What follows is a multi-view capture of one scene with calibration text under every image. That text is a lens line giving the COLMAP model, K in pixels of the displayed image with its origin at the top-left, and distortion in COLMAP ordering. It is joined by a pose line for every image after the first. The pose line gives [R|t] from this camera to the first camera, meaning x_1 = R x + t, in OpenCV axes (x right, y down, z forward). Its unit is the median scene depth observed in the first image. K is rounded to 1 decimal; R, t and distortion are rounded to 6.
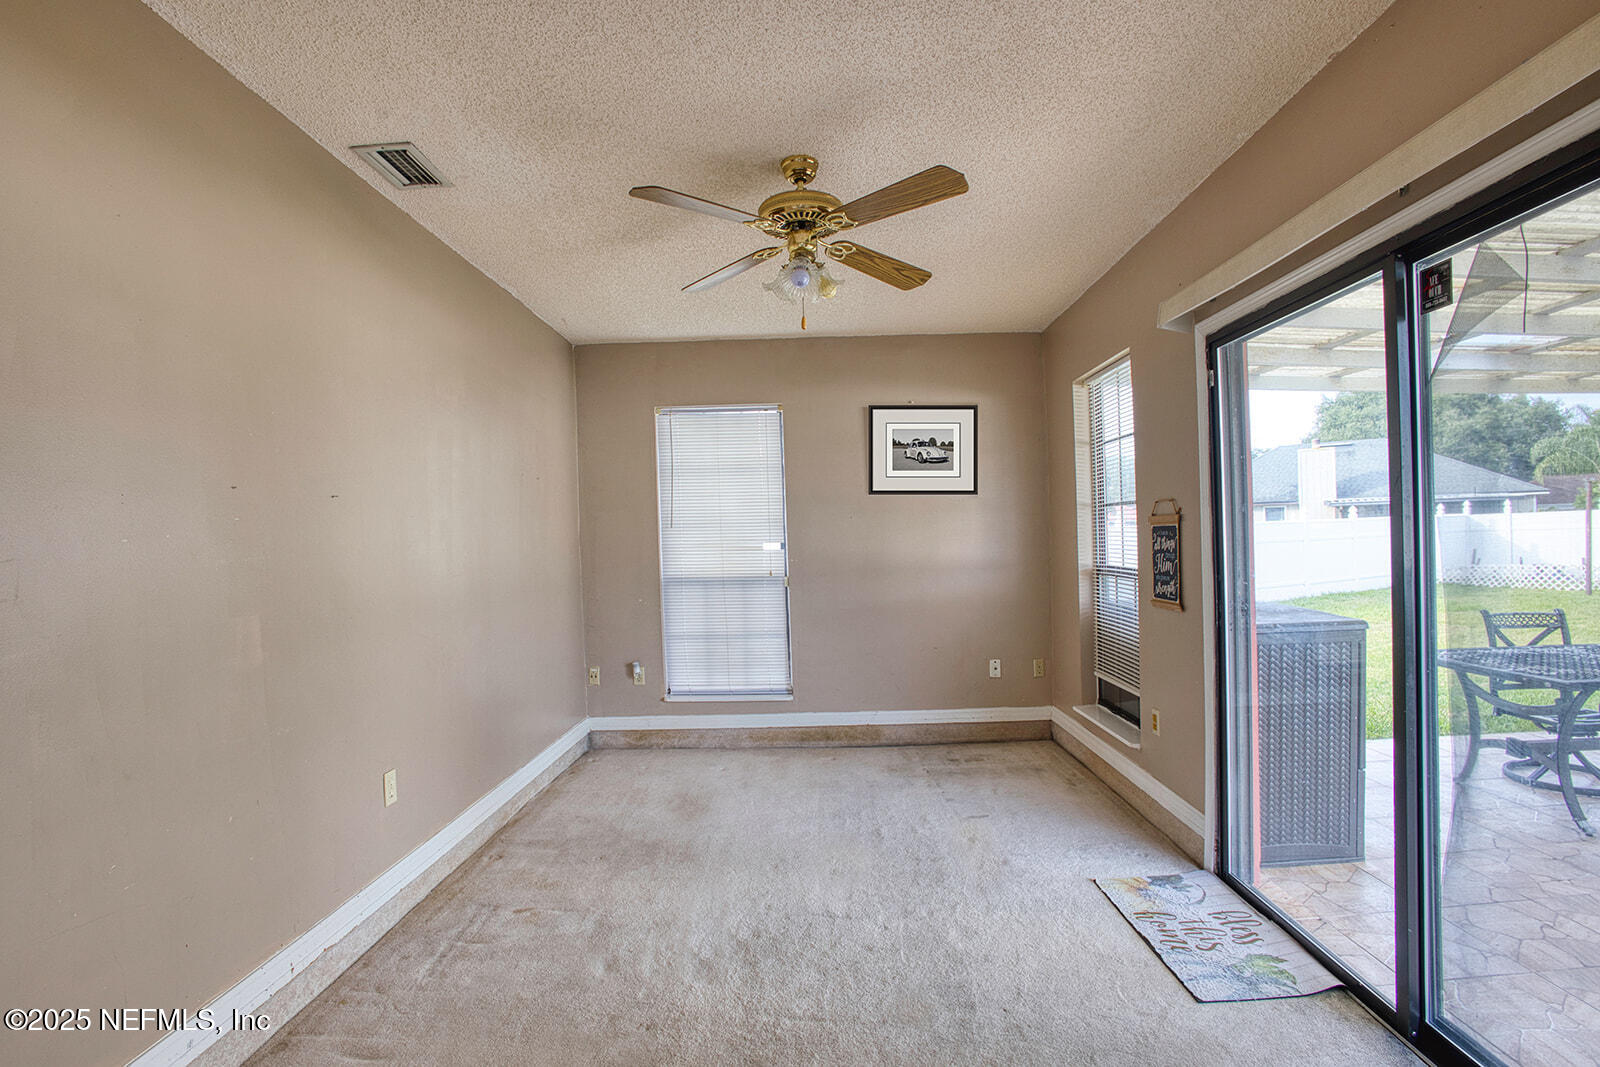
lens RADIAL K [[727.8, 0, 790.4], [0, 727.8, 548.9], [0, 0, 1]] dist [-0.105502, 0.026011]
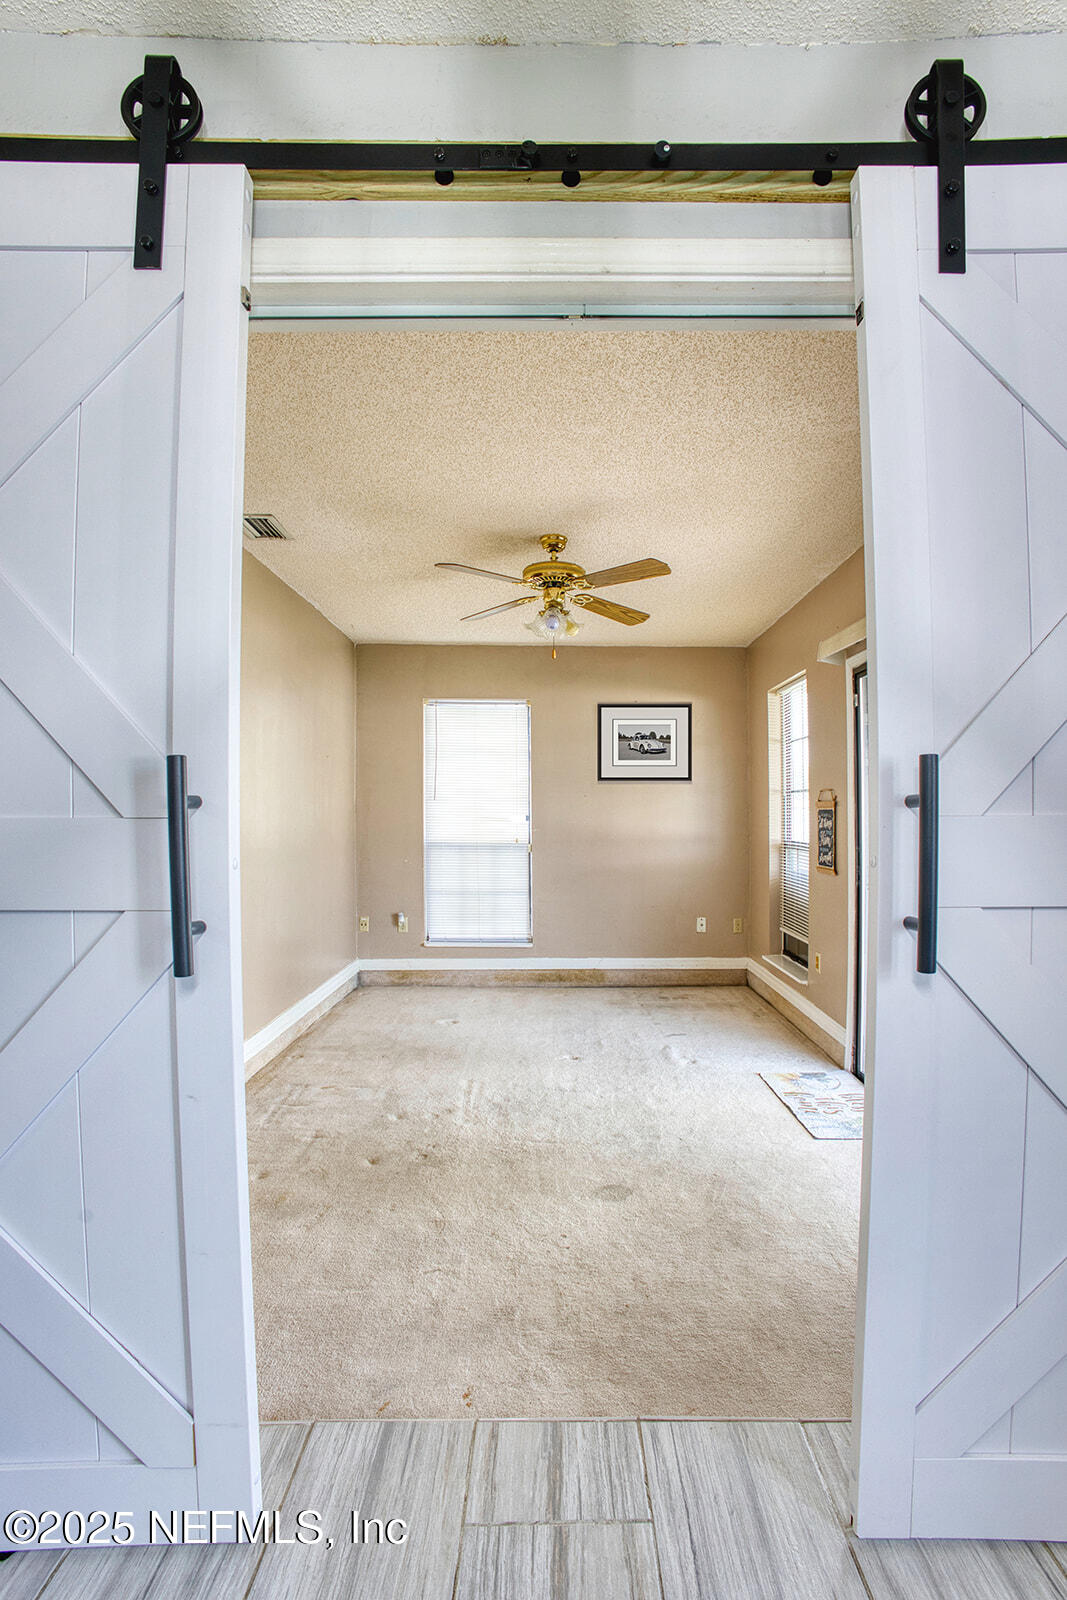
lens RADIAL K [[727.8, 0, 538.9], [0, 727.8, 833.6], [0, 0, 1]] dist [-0.105502, 0.026011]
pose [[0.999463, 0.026792, 0.018864, -0.016649], [-0.027038, 0.999551, 0.012939, 0.007179], [-0.018509, -0.013442, 0.999738, -0.246179]]
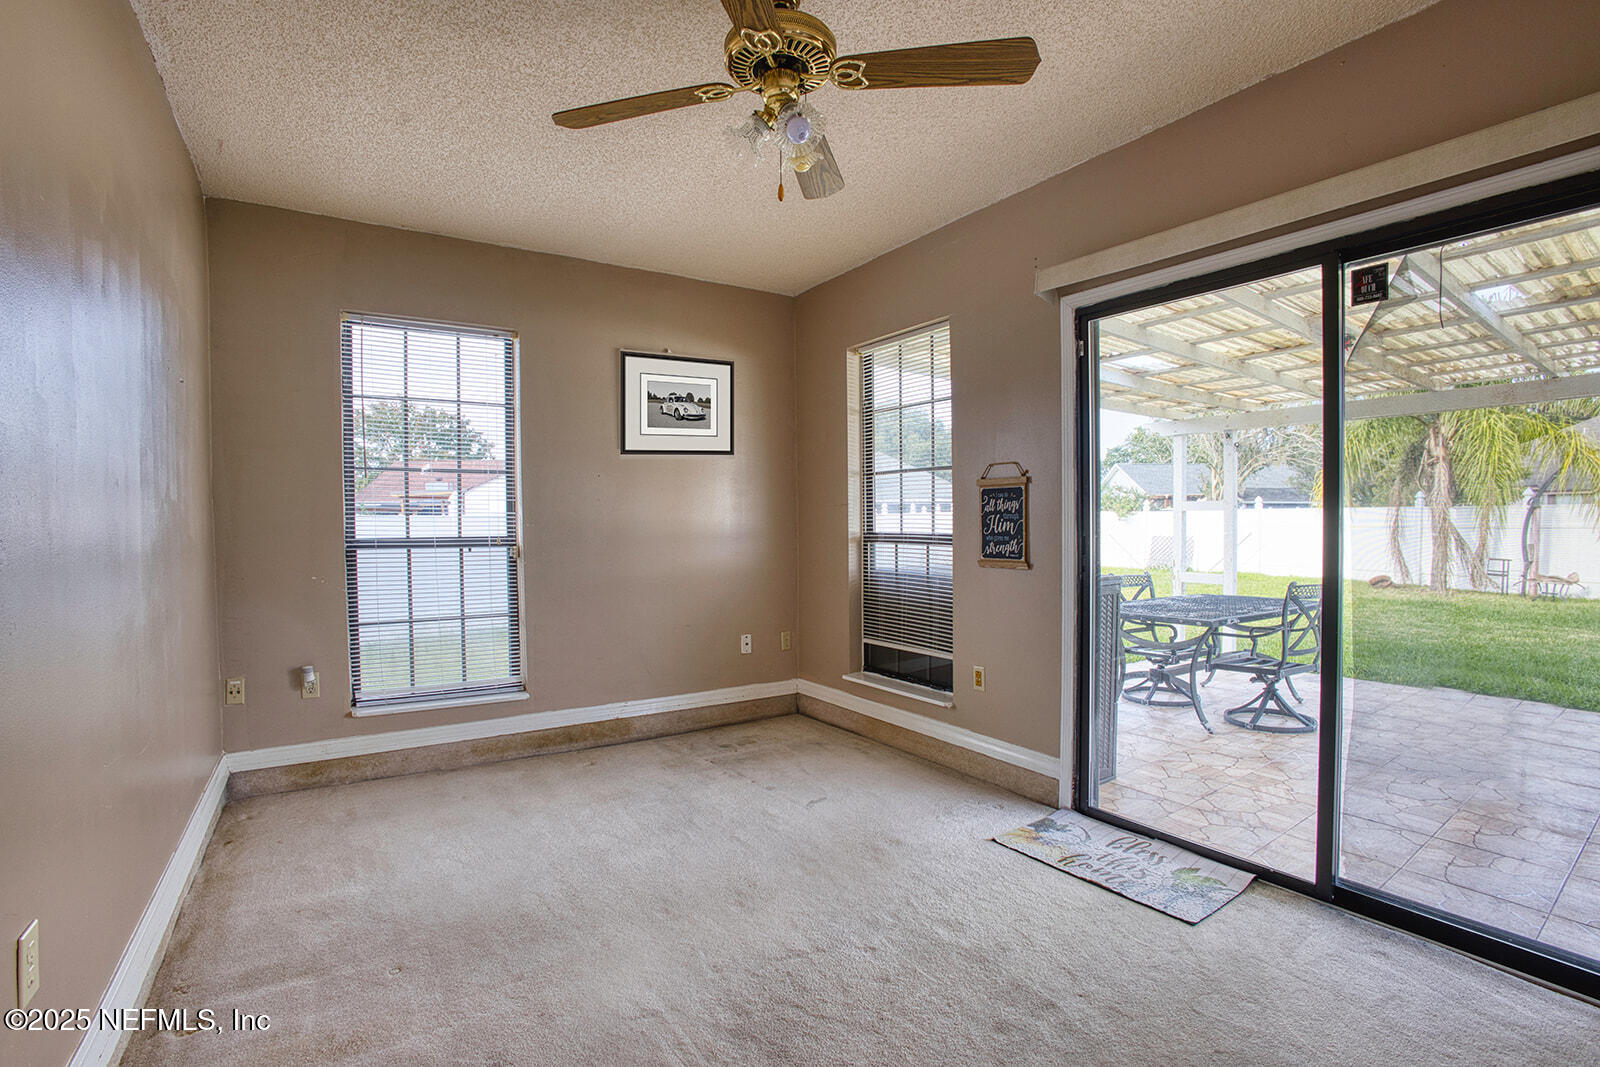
lens RADIAL K [[719.8, 0, 748.4], [0, 719.8, 545.7], [0, 0, 1]] dist [-0.104786, 0.025241]
pose [[0.836628, 0.007075, 0.547726, -0.286854], [-0.010520, 0.999940, 0.003153, 0.042722], [-0.547671, -0.008400, 0.836652, 0.263551]]
